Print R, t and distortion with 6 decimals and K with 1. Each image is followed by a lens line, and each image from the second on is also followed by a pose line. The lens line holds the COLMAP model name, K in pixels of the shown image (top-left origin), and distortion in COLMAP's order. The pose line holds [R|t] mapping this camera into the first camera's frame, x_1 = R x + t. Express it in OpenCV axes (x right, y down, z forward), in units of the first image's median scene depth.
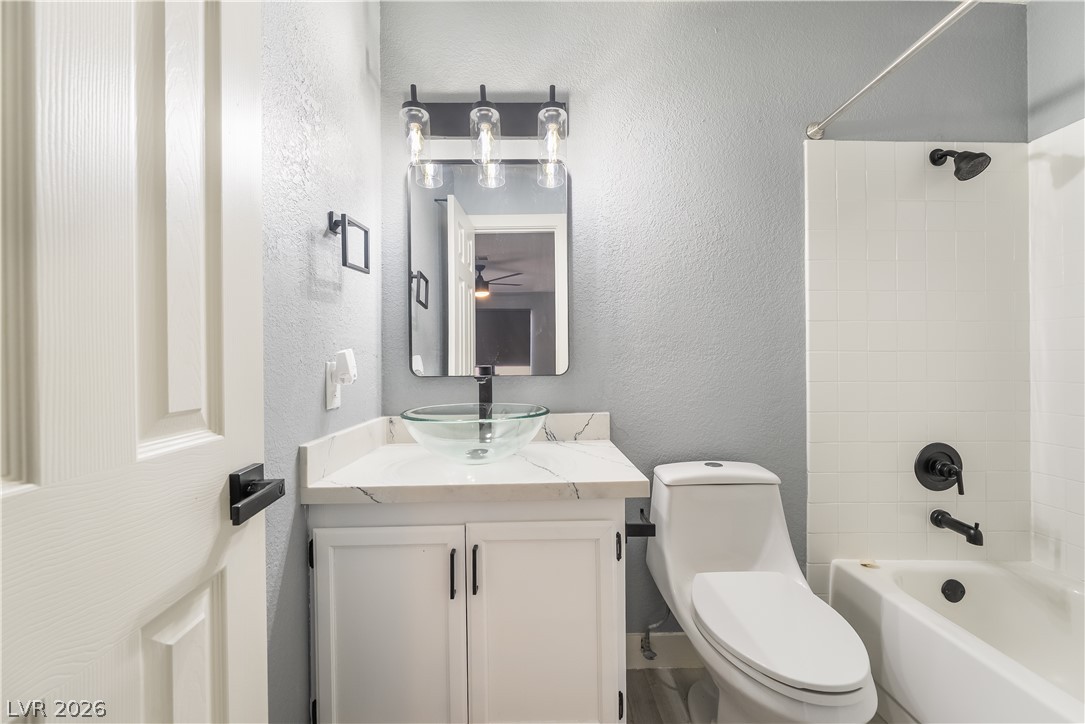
lens RADIAL K [[442.2, 0, 542.6], [0, 442.2, 363.5], [0, 0, 1]] dist [-0.002417, -0.000126]
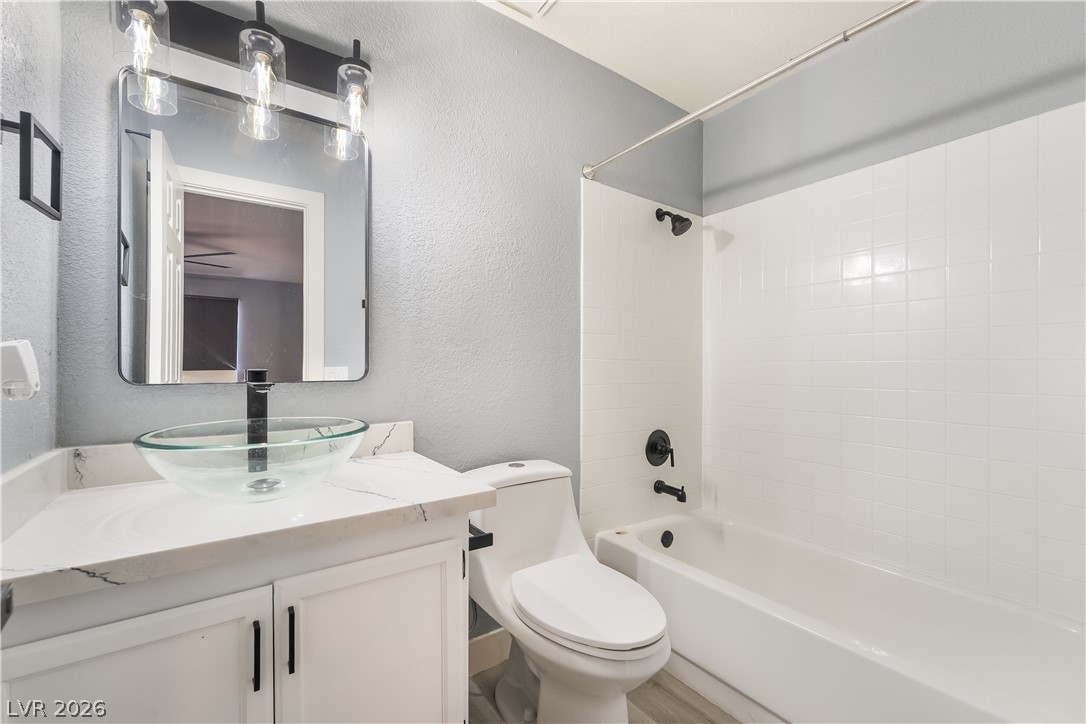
lens RADIAL K [[445.8, 0, 543.5], [0, 445.8, 366.9], [0, 0, 1]] dist [-0.002541, -0.000238]
pose [[0.829222, 0.009864, 0.558832, -0.143168], [-0.009153, 0.999950, -0.004069, -0.000452], [-0.558844, -0.001741, 0.829271, 0.082806]]
